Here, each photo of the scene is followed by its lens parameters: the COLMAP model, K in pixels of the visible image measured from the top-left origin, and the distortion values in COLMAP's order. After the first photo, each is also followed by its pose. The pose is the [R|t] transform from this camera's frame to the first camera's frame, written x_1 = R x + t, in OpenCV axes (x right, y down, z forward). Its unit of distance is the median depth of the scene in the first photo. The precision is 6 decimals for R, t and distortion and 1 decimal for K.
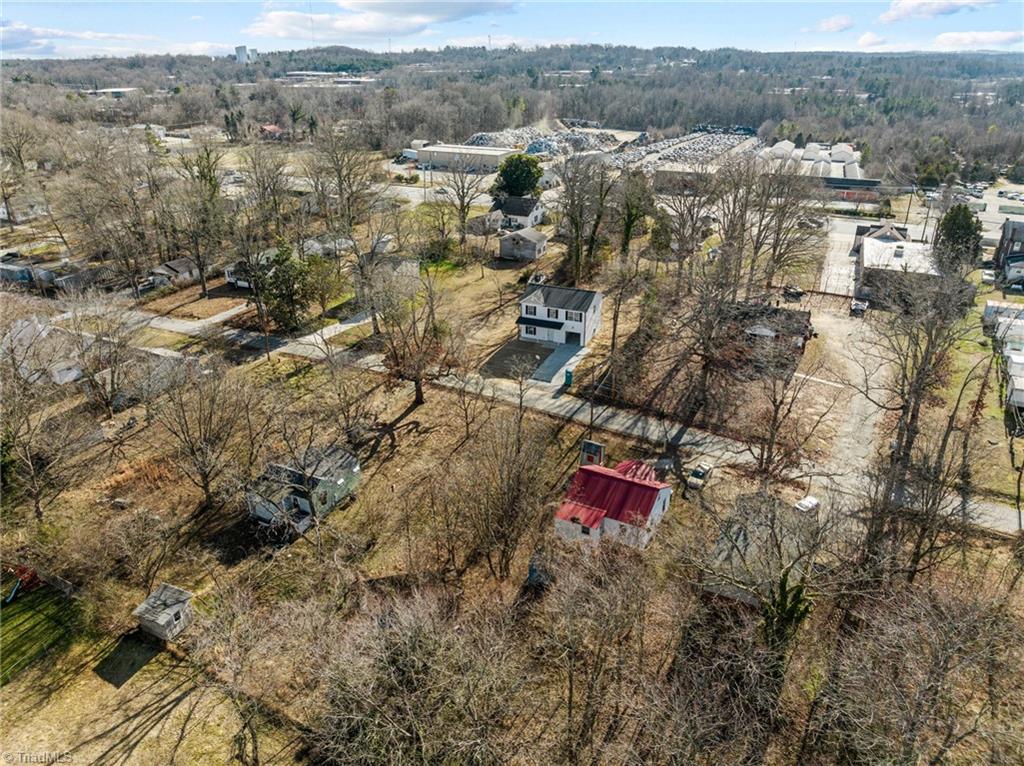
lens RADIAL K [[727.3, 0, 519.5], [0, 727.3, 381.8], [0, 0, 1]] dist [-0.053313, 0.030758]
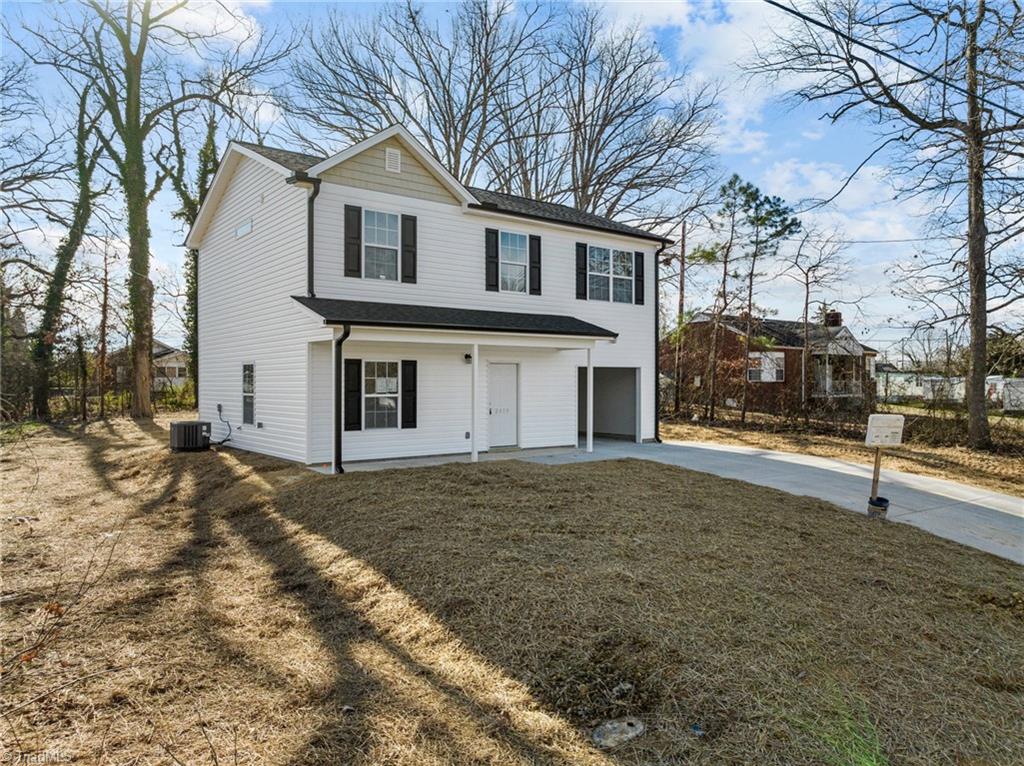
lens RADIAL K [[727.3, 0, 519.5], [0, 727.3, 381.8], [0, 0, 1]] dist [-0.053313, 0.030758]
pose [[0.470601, 0.000961, 0.882346, -0.076889], [0.360738, 0.912396, -0.193395, -0.031296], [-0.805235, 0.409307, 0.429028, 0.763403]]
